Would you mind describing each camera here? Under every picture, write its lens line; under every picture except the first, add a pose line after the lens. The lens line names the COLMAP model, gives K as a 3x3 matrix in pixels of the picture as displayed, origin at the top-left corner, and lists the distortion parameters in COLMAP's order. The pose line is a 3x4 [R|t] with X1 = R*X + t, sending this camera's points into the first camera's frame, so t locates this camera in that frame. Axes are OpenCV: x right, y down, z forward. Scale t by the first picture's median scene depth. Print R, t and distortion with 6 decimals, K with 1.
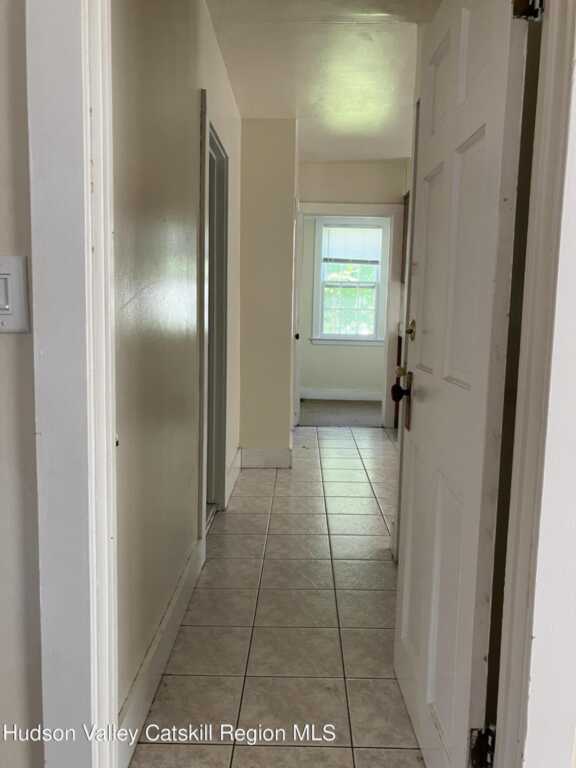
lens RADIAL K [[640.6, 0, 288.0], [0, 640.6, 384.0], [0, 0, 1]] dist [-0.000709, 0.047606]
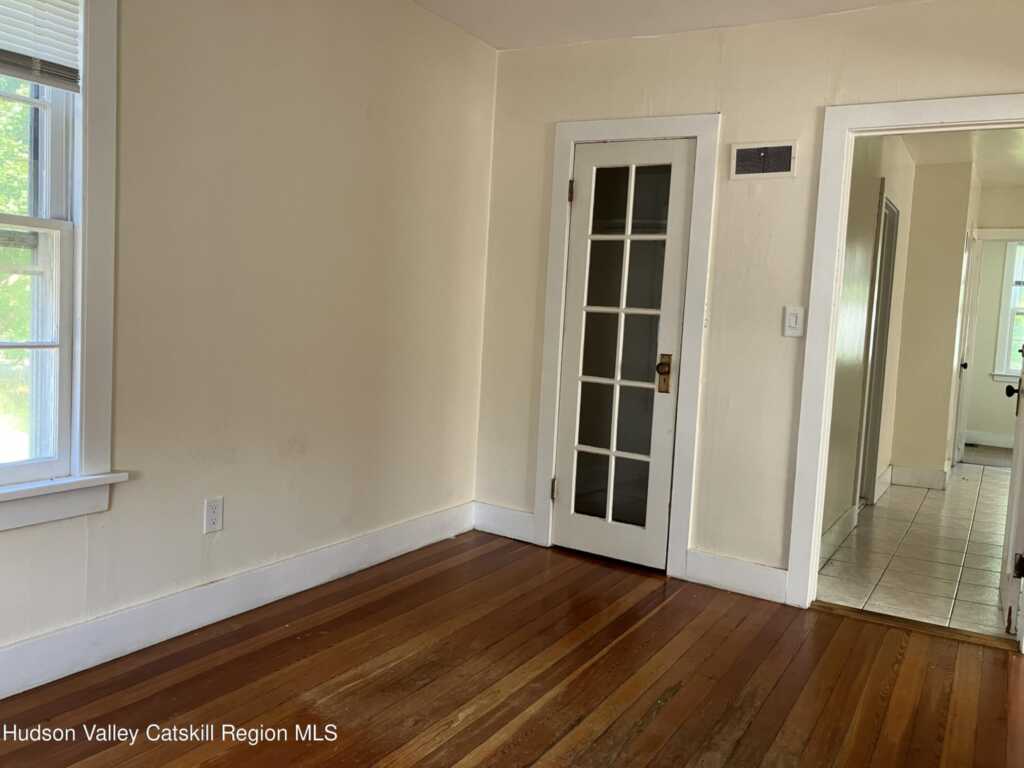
lens RADIAL K [[854.1, 0, 512.0], [0, 854.1, 384.0], [0, 0, 1]] dist [-0.000709, 0.047606]
pose [[0.874789, 0.063681, -0.480301, 0.050995], [-0.091330, 0.995227, -0.034391, 0.077424], [0.475819, 0.073951, 0.876429, -0.591855]]
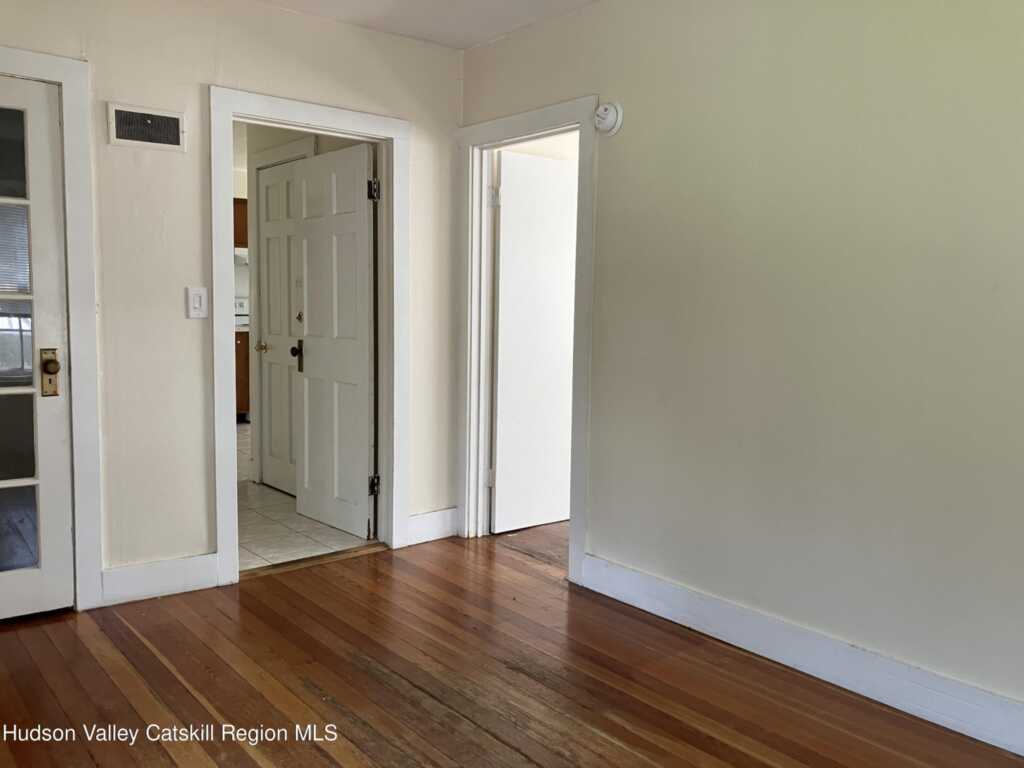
lens RADIAL K [[854.1, 0, 512.0], [0, 854.1, 384.0], [0, 0, 1]] dist [-0.000709, 0.047606]
pose [[0.759017, -0.076279, 0.646588, -0.408754], [0.085859, 0.996167, 0.016731, 0.052552], [-0.645385, 0.042816, 0.762656, -0.545679]]
